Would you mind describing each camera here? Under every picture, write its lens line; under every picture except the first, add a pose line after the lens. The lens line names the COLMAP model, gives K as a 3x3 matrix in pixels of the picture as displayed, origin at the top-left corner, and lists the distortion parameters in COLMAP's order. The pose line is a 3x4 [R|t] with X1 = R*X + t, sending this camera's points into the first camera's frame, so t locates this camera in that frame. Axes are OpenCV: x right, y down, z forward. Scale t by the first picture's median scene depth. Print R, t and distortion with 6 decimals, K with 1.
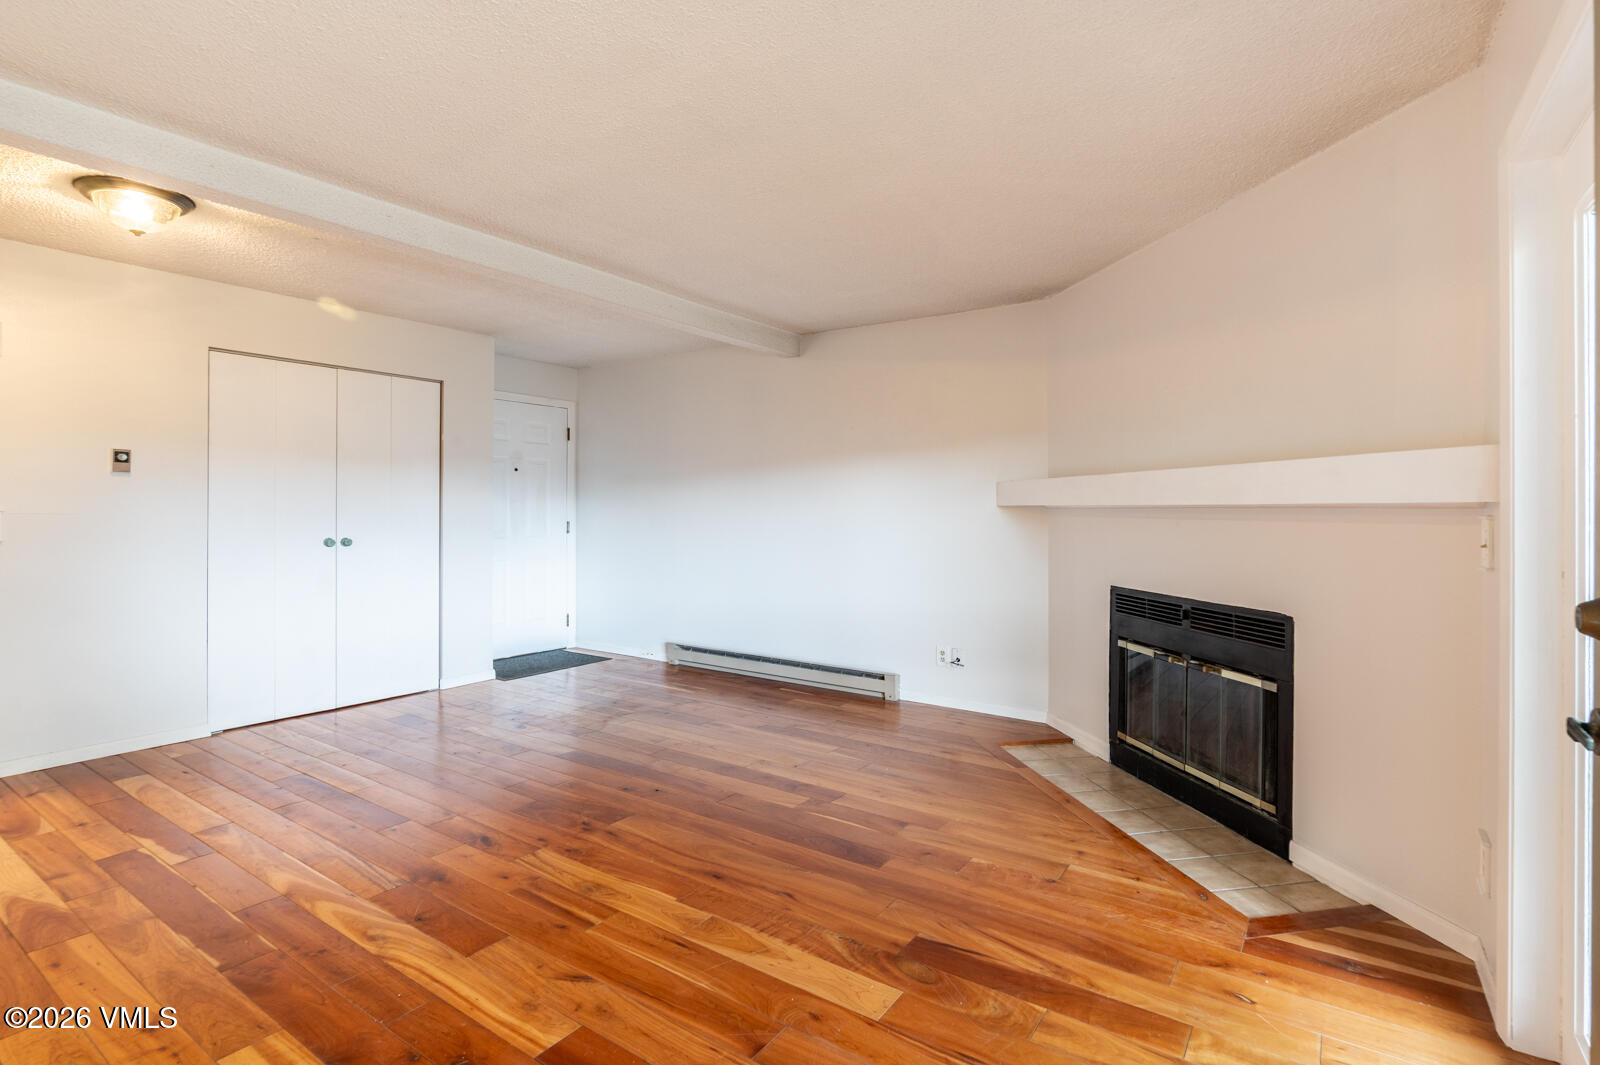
lens RADIAL K [[721.0, 0, 779.6], [0, 721.0, 510.3], [0, 0, 1]] dist [-0.002446, -0.000475]
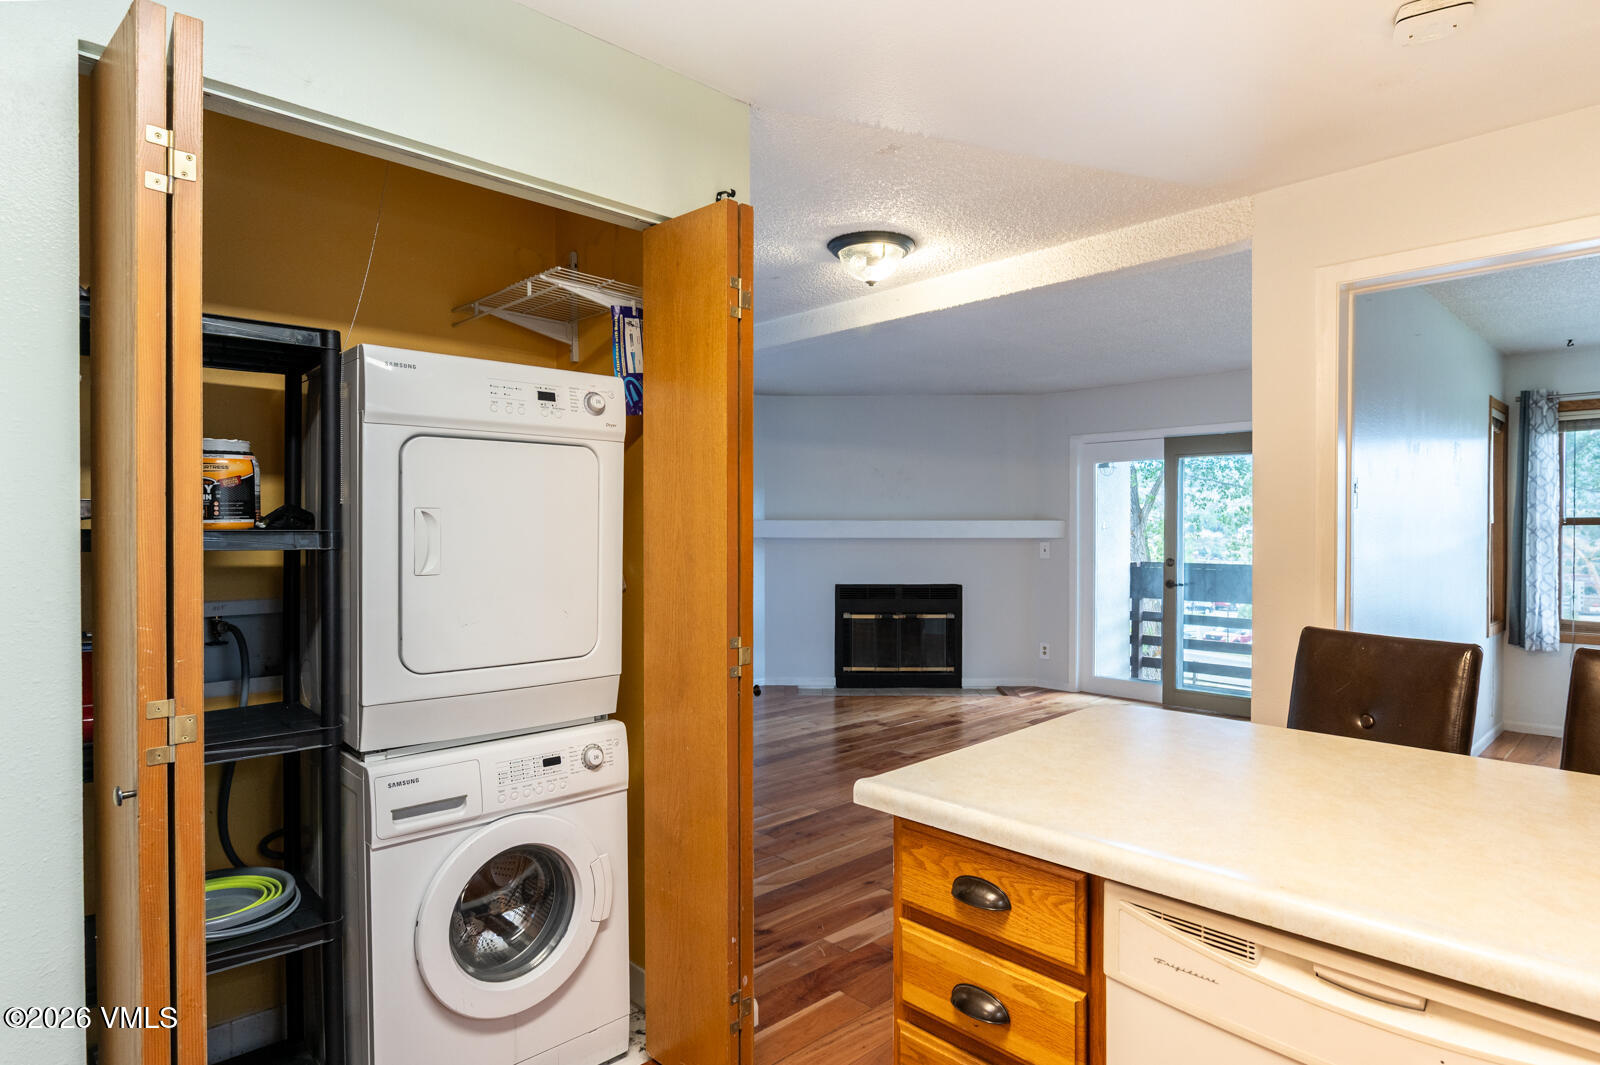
lens RADIAL K [[860.2, 0, 799.0], [0, 860.2, 539.1], [0, 0, 1]] dist [-0.019663, -0.002374]
pose [[0.231302, -0.014756, 0.972770, -2.082678], [-0.001793, 0.999877, 0.015594, -0.054595], [-0.972880, -0.005351, 0.231247, 0.801287]]
